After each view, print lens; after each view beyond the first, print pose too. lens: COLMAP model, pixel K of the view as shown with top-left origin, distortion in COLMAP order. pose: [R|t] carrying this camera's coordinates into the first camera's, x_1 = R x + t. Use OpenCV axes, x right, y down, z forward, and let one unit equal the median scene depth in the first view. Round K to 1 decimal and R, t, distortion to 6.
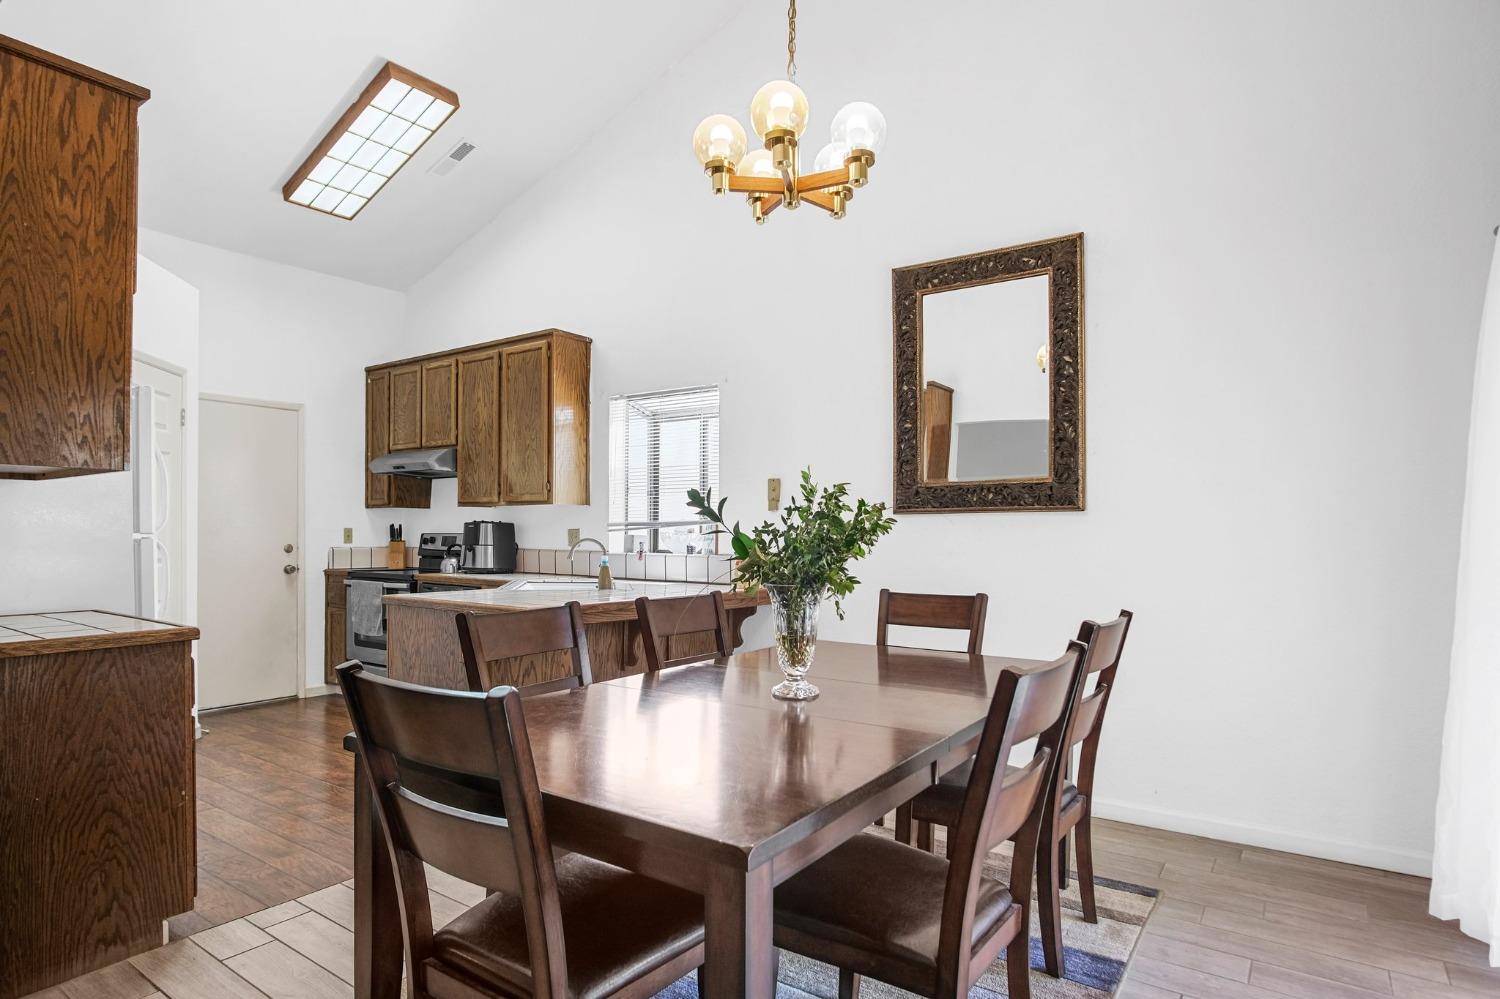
lens RADIAL K [[802.1, 0, 753.6], [0, 802.1, 517.2], [0, 0, 1]] dist [-0.027145, 0.000889]
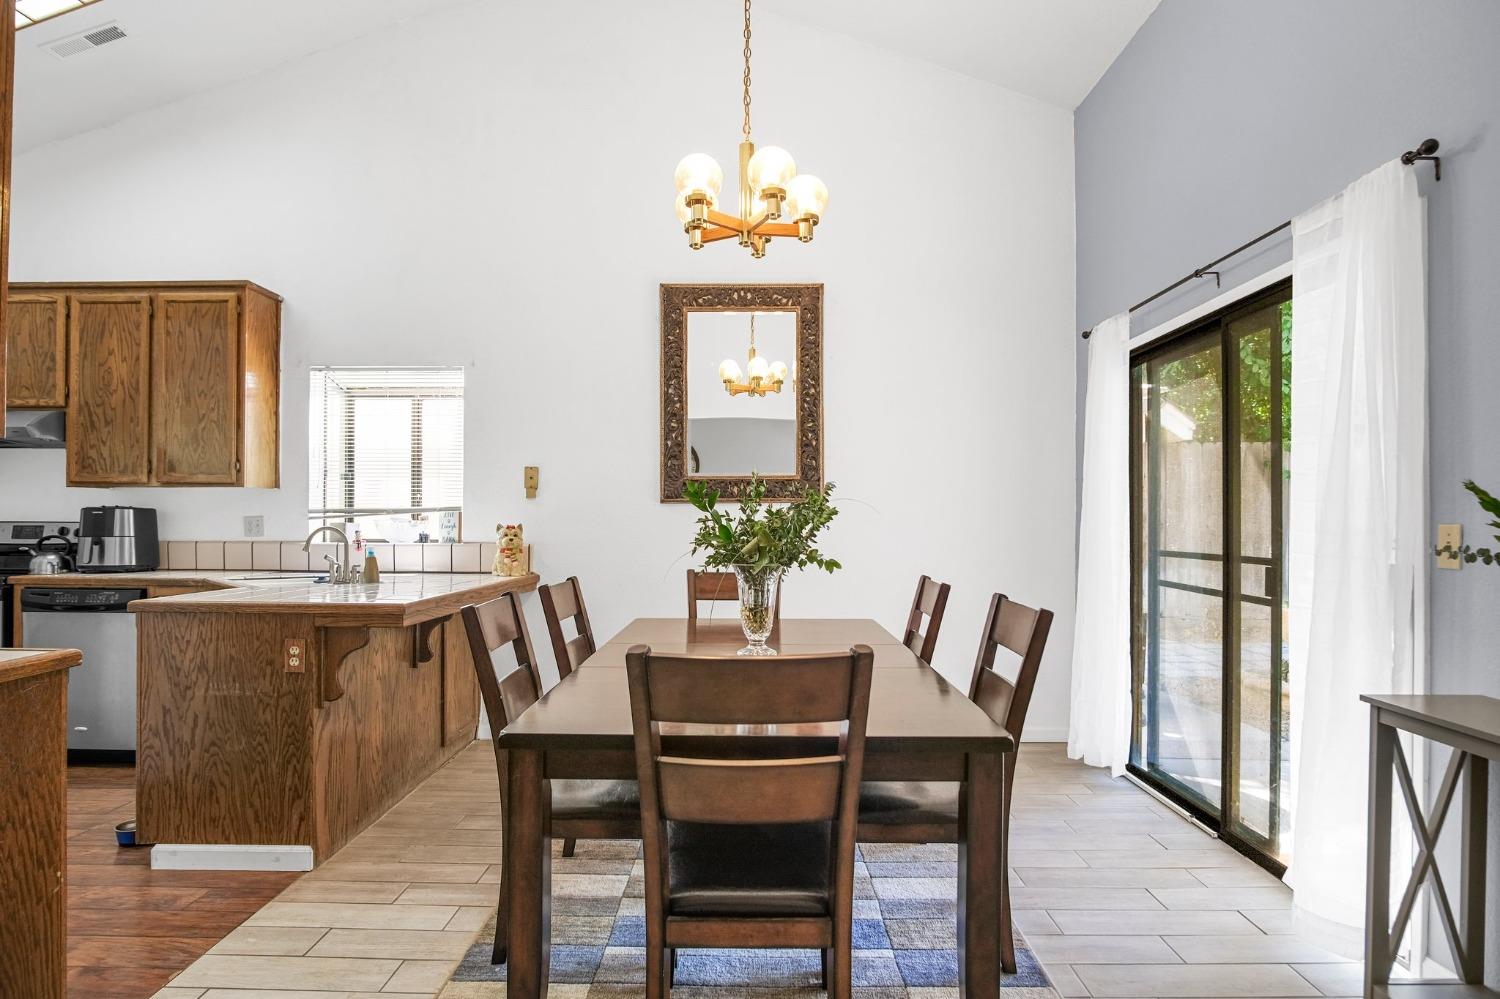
lens RADIAL K [[787.1, 0, 750.0], [0, 787.1, 499.5], [0, 0, 1]] dist [-0.026670, 0.002026]
pose [[0.828796, 0.011021, 0.559442, -0.265240], [-0.008202, 0.999938, -0.007547, -0.001150], [-0.559490, 0.001666, 0.828835, 0.016721]]
